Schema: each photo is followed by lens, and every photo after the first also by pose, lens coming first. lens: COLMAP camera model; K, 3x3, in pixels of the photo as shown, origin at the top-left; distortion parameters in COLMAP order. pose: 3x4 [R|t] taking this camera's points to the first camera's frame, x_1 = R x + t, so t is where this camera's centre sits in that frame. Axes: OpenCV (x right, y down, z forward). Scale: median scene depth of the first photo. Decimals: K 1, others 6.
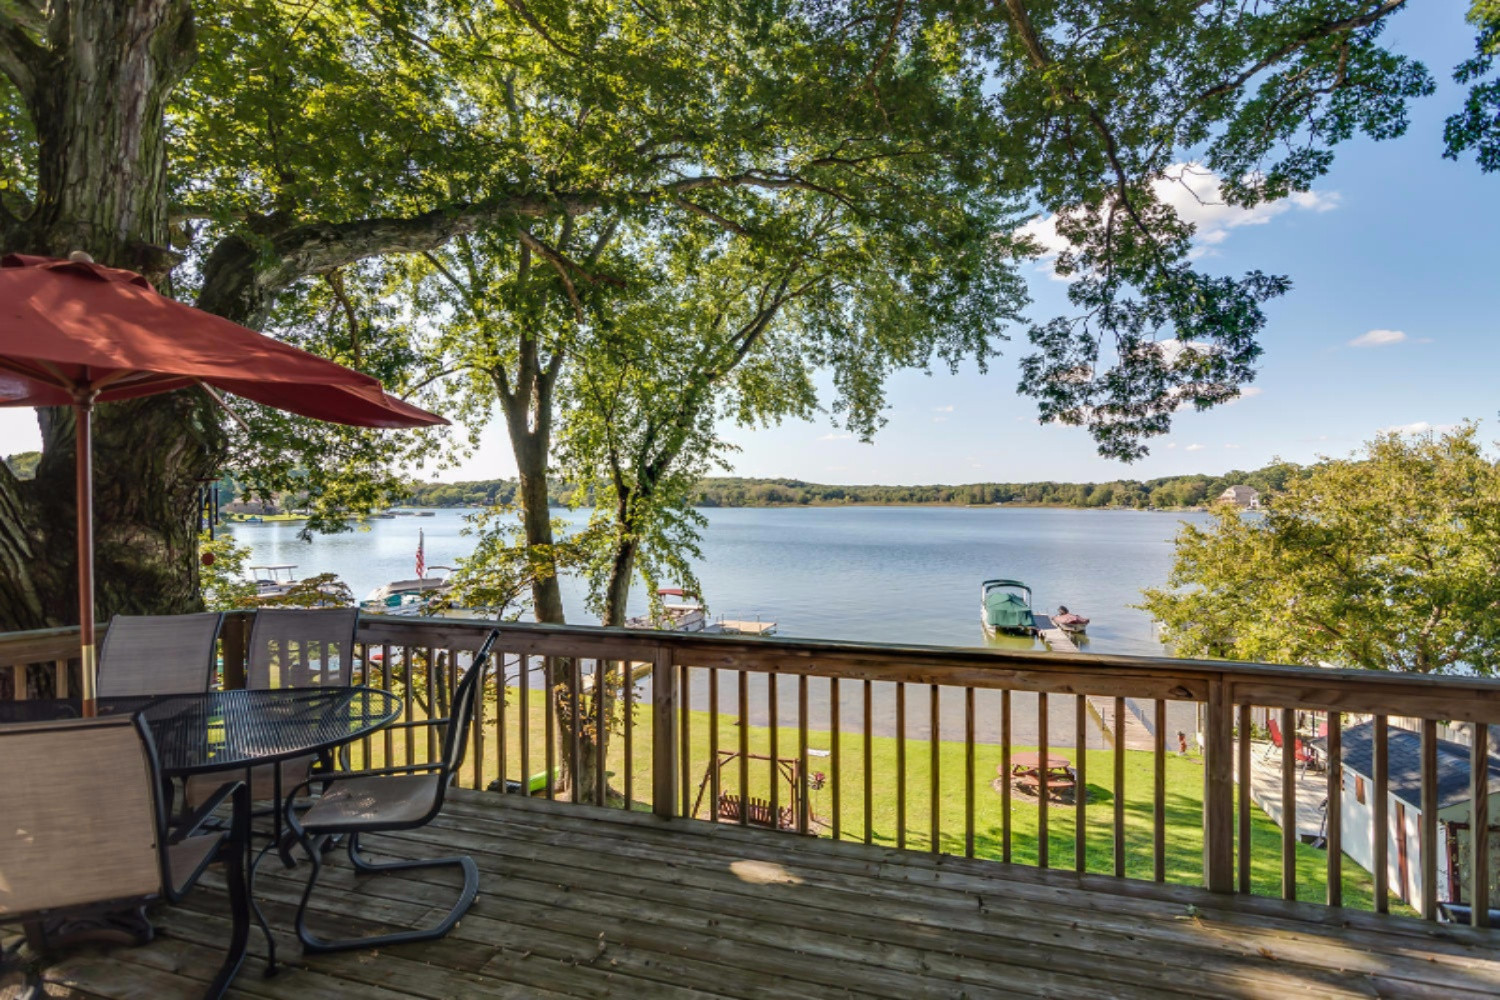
lens RADIAL K [[738.8, 0, 750.1], [0, 738.8, 509.0], [0, 0, 1]] dist [-0.003814, -0.000140]
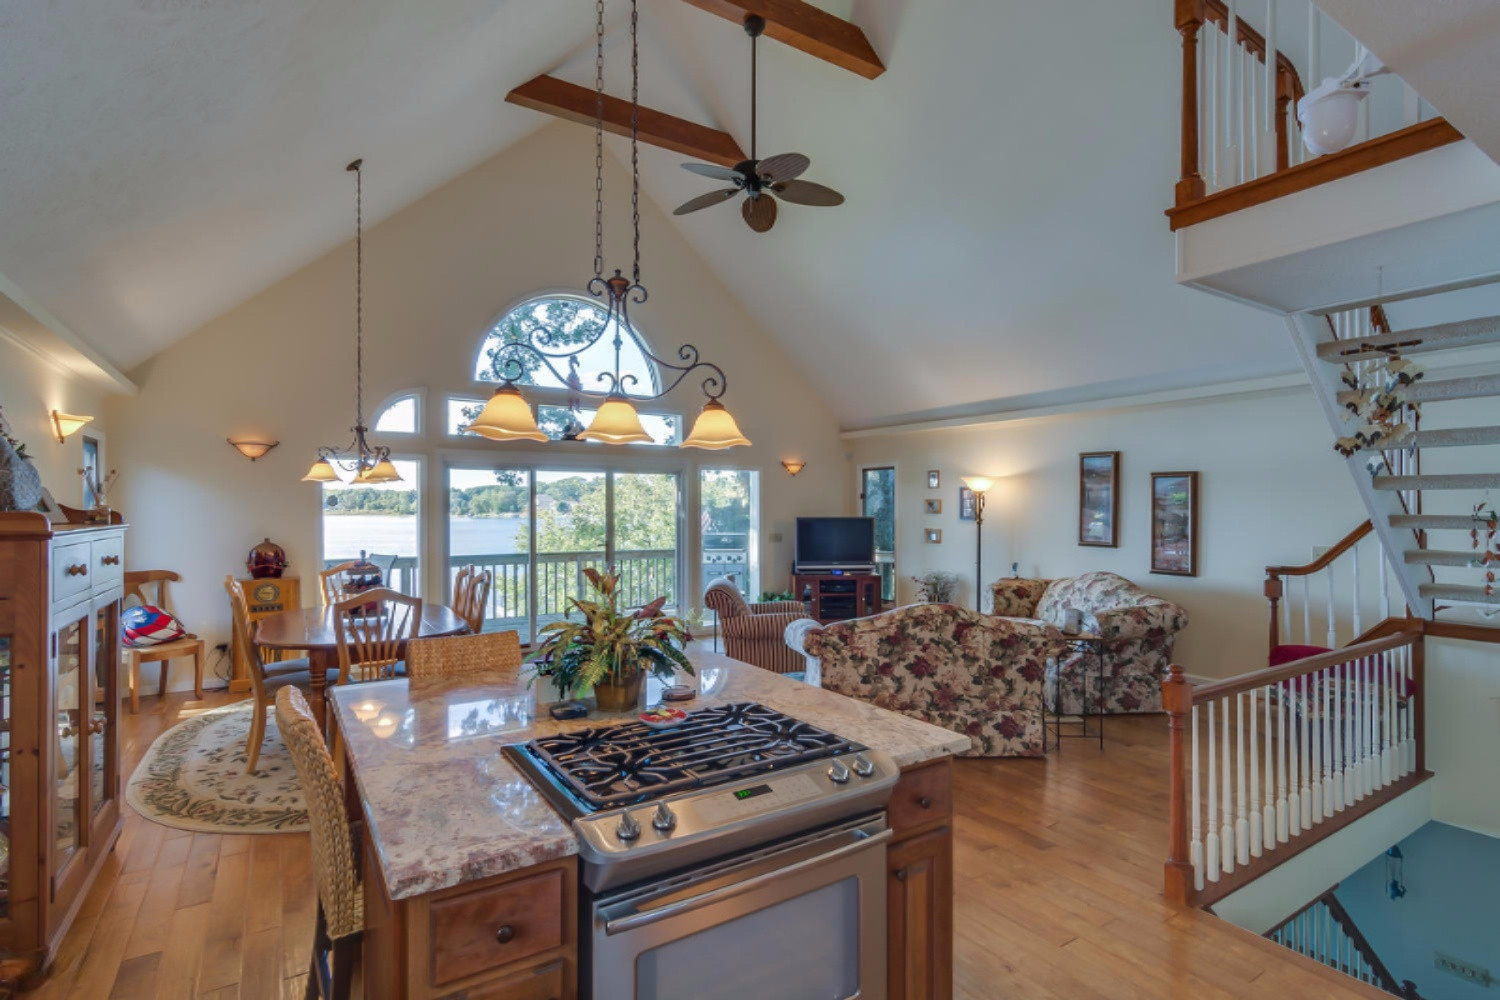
lens RADIAL K [[738.8, 0, 750.1], [0, 738.8, 509.0], [0, 0, 1]] dist [-0.003814, -0.000140]
pose [[0.651883, -0.002150, 0.758316, -0.179392], [0.009428, 0.999942, -0.005270, 0.001586], [-0.758261, 0.010585, 0.651865, -0.229938]]
